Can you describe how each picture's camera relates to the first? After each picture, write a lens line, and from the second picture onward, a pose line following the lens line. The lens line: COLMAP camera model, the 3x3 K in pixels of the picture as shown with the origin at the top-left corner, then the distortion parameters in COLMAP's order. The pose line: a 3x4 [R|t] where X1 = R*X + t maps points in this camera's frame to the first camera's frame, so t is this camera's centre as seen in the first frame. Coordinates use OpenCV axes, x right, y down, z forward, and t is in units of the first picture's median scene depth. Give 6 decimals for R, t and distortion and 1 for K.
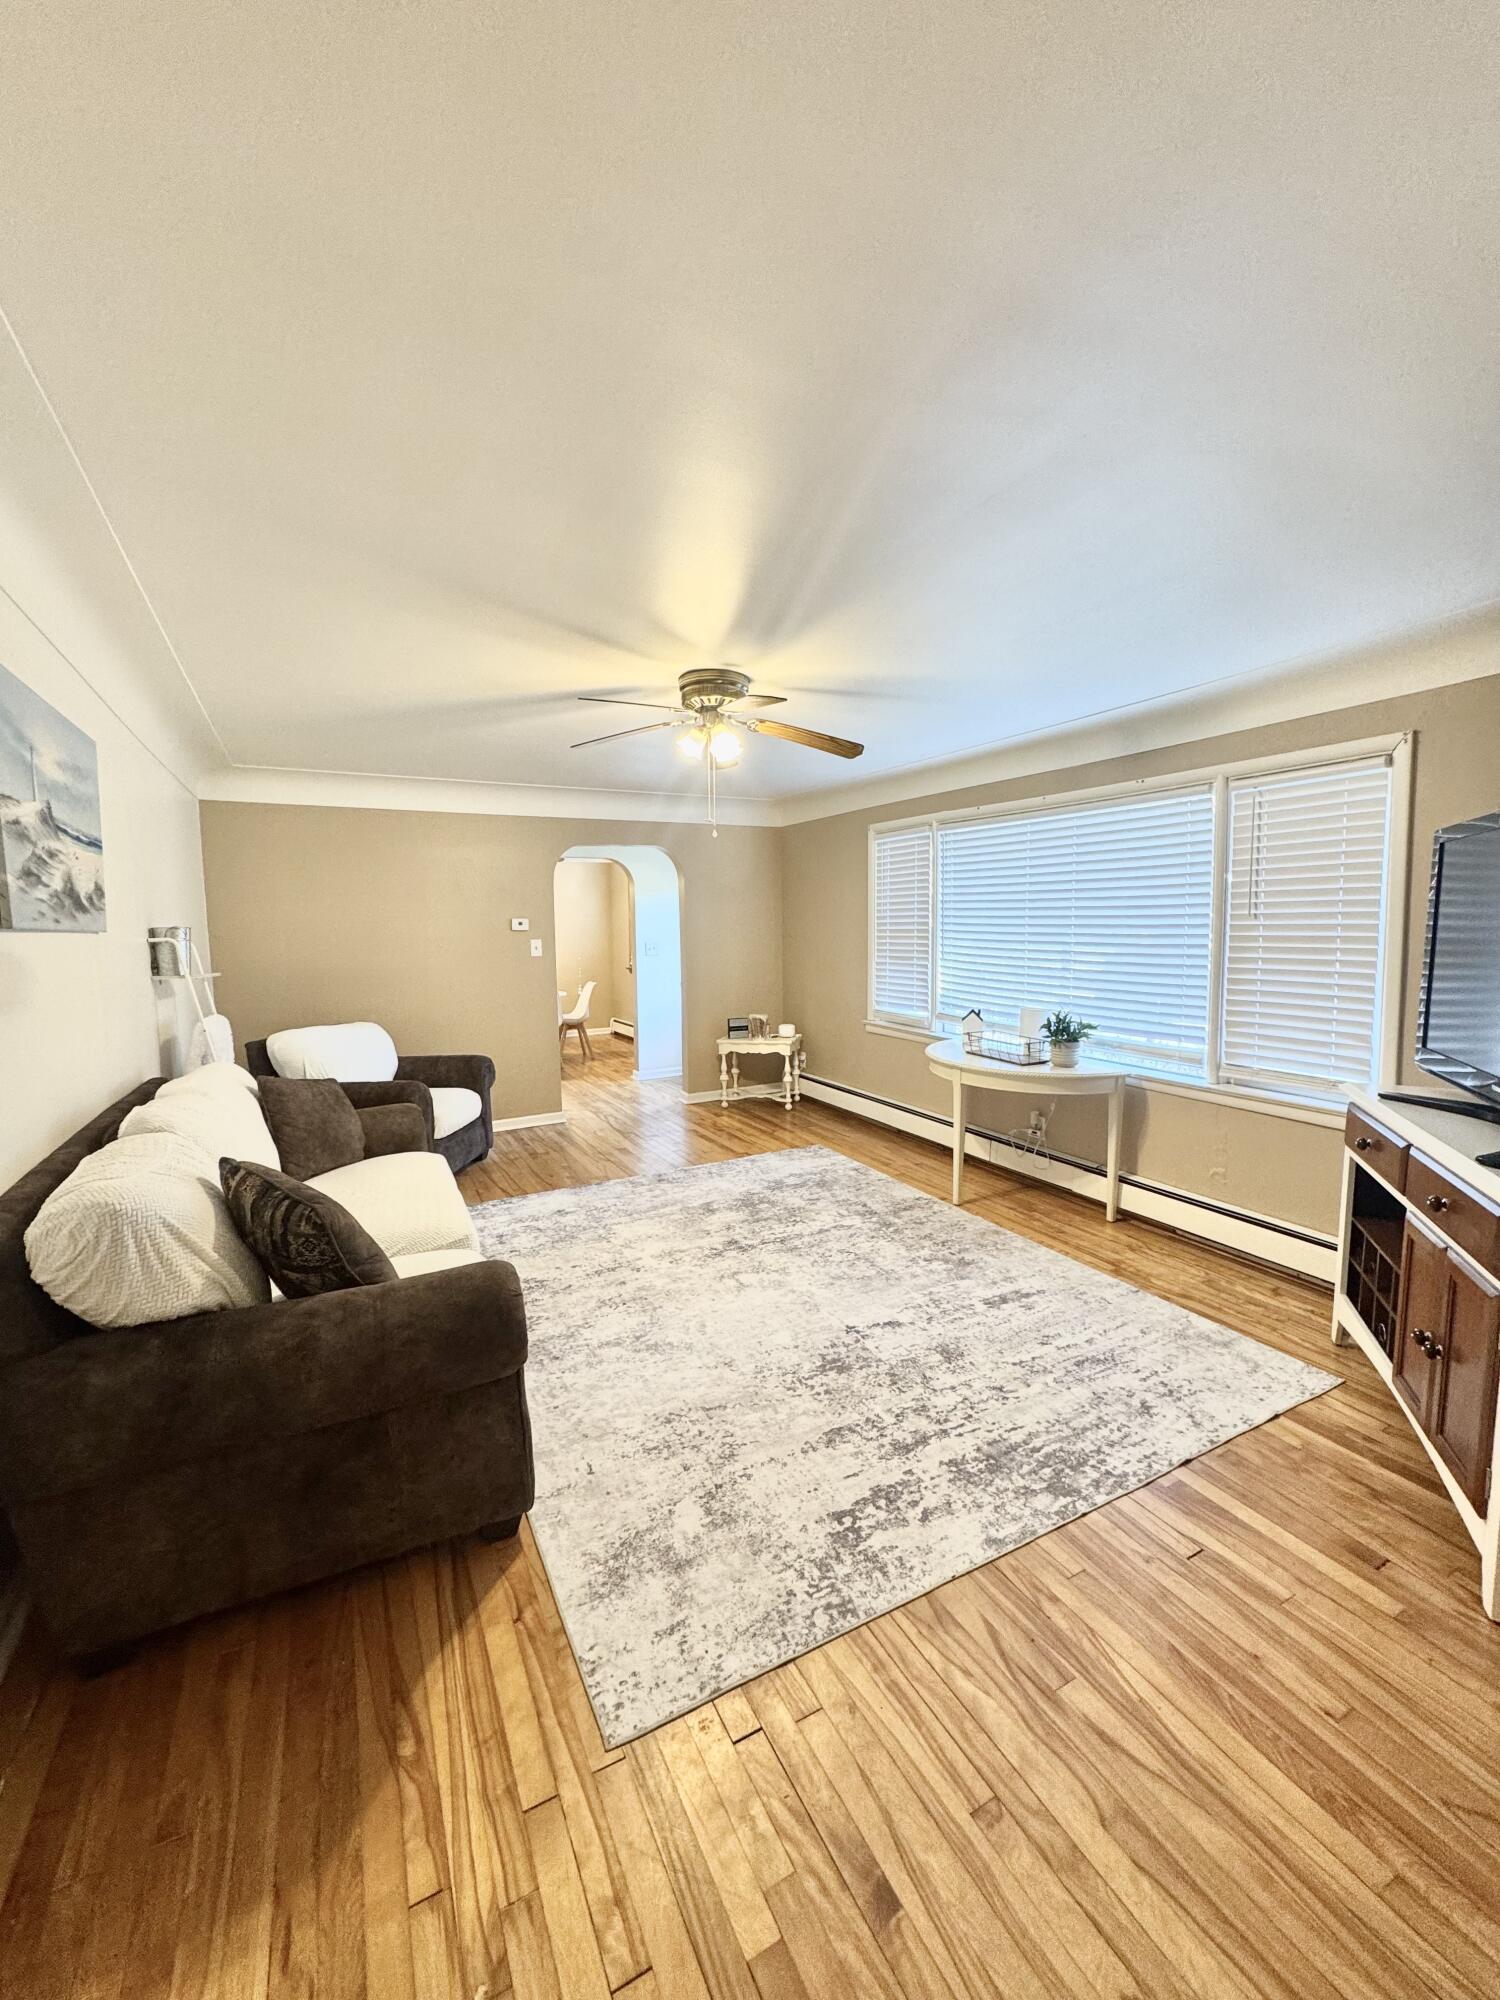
lens RADIAL K [[795.8, 0, 750.0], [0, 795.8, 1001.5], [0, 0, 1]] dist [0.003156, 0.000242]
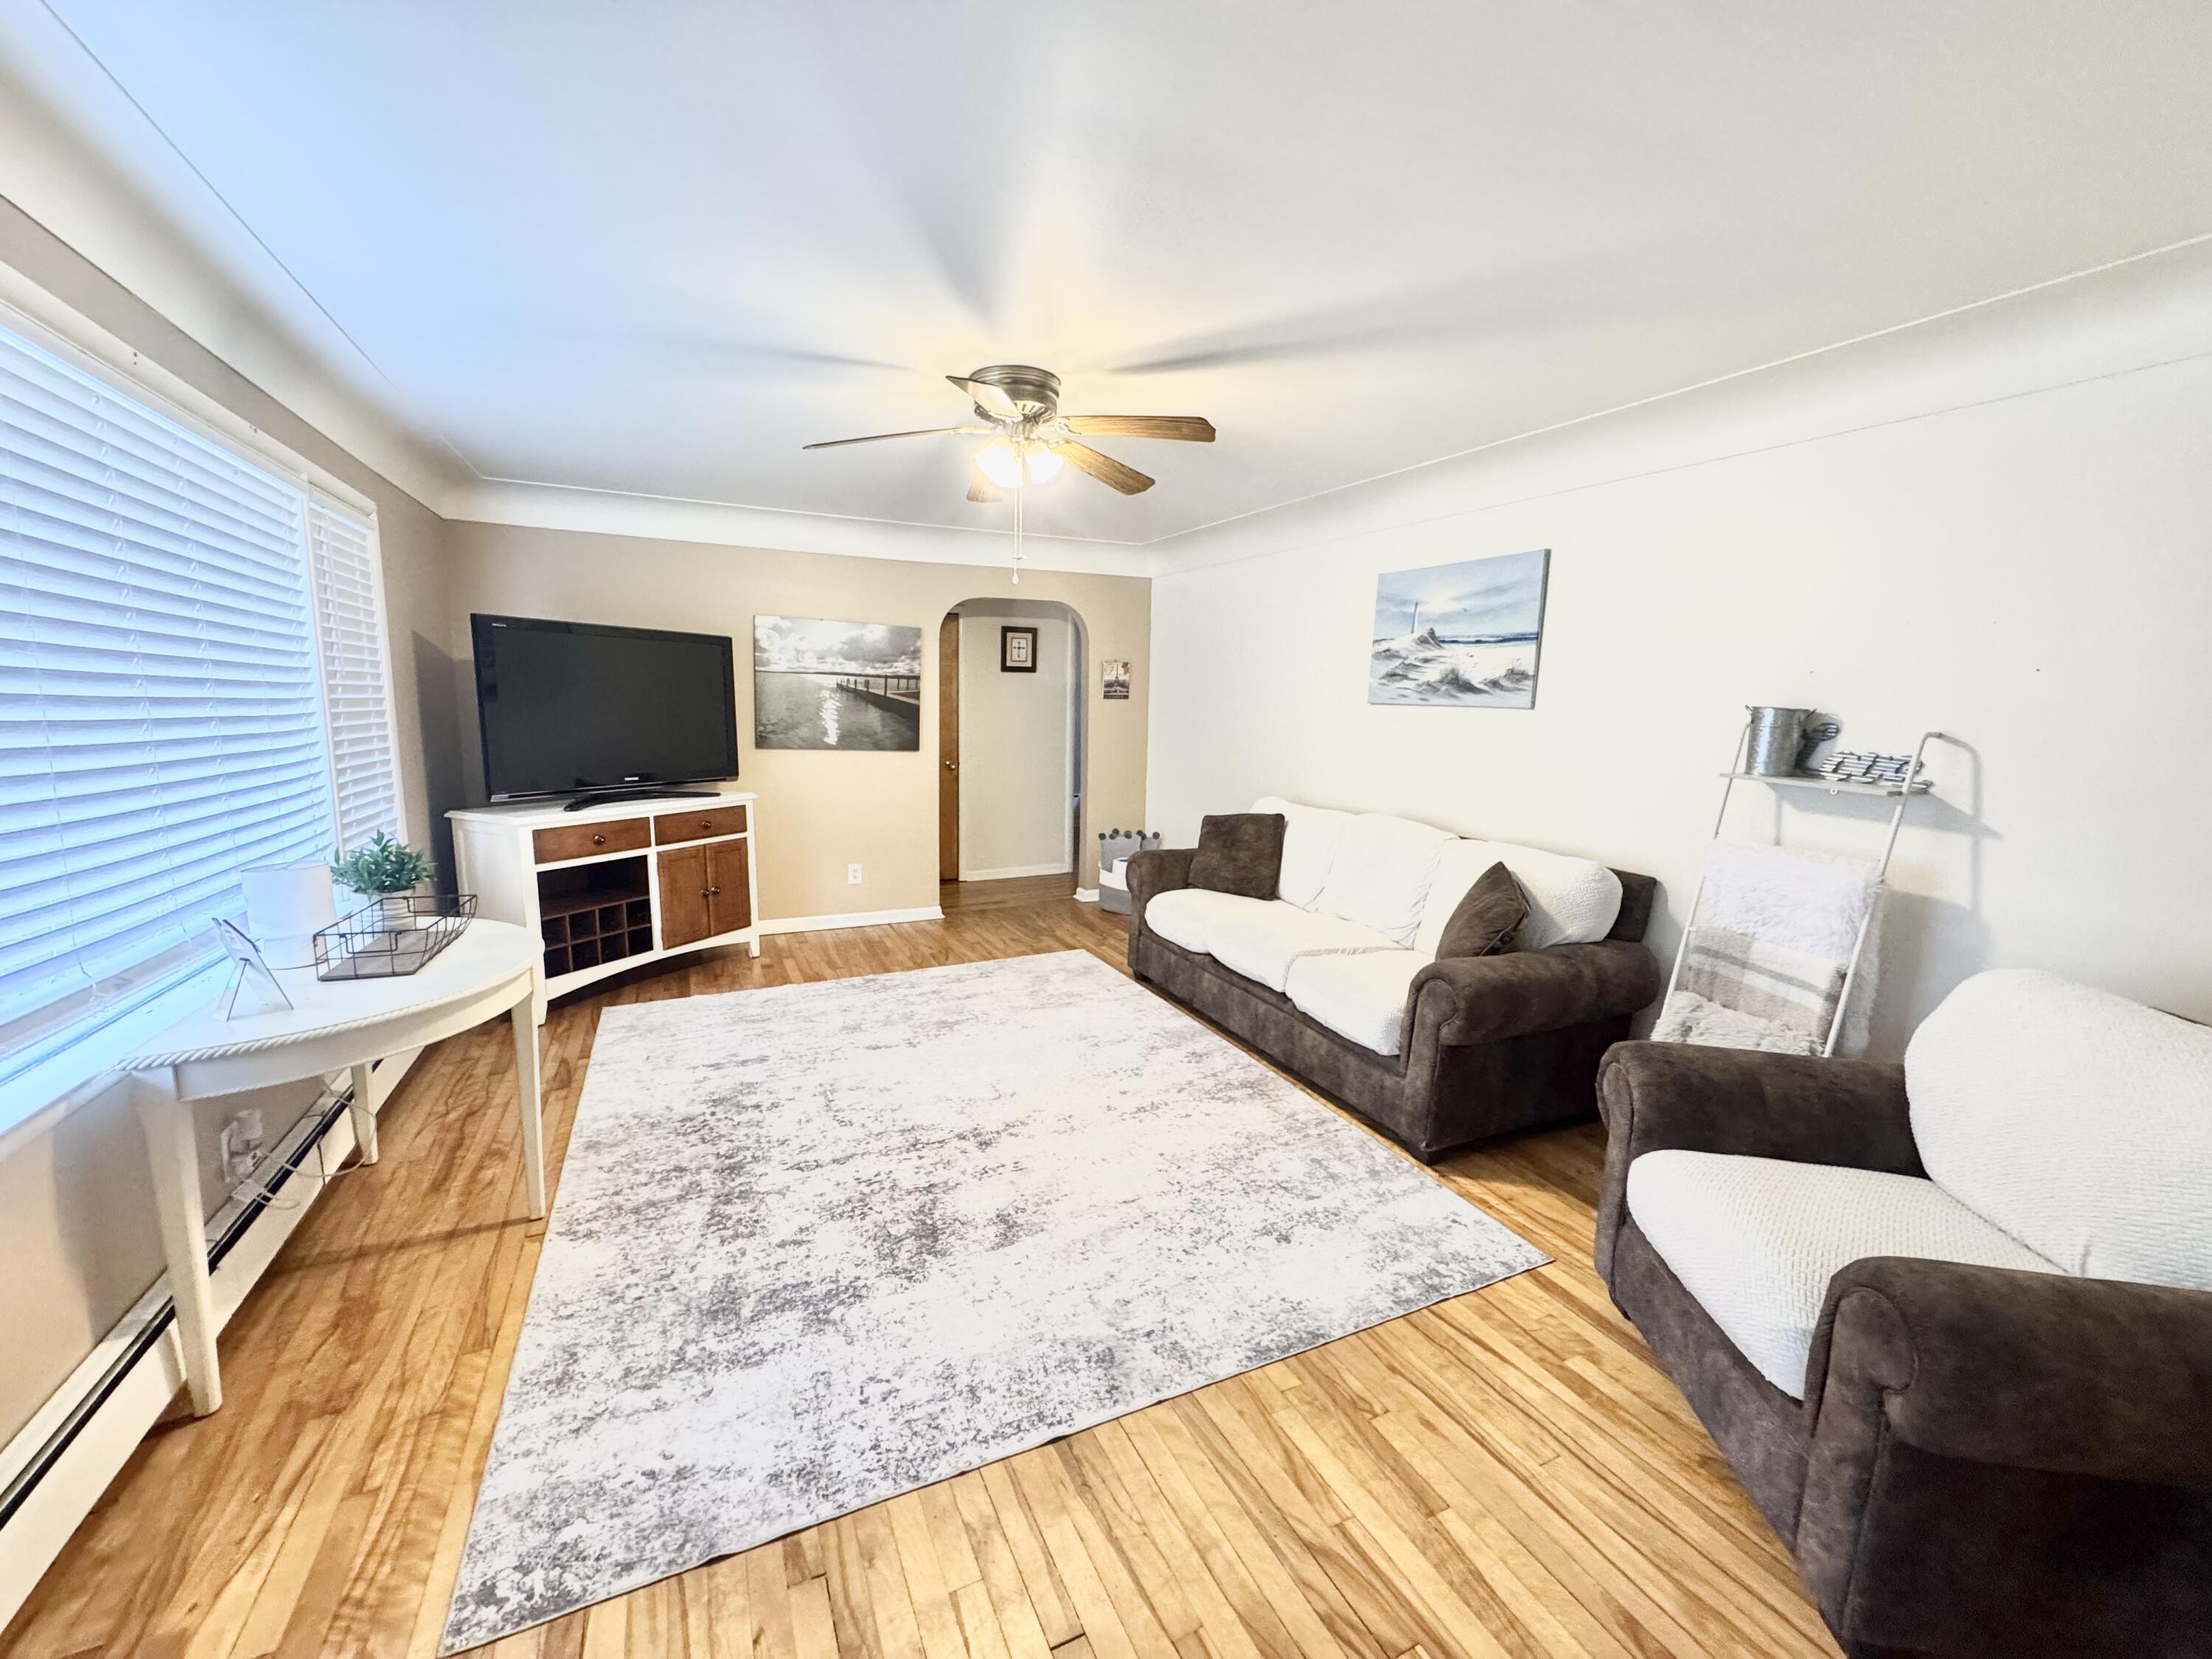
lens RADIAL K [[880.2, 0, 1105.4], [0, 880.2, 837.3], [0, 0, 1]] dist [0.003156, 0.000242]
pose [[-0.999080, -0.020748, 0.037542, -0.151798], [-0.010921, 0.969429, 0.245130, -0.155446], [-0.041480, 0.244494, -0.968763, 1.682652]]
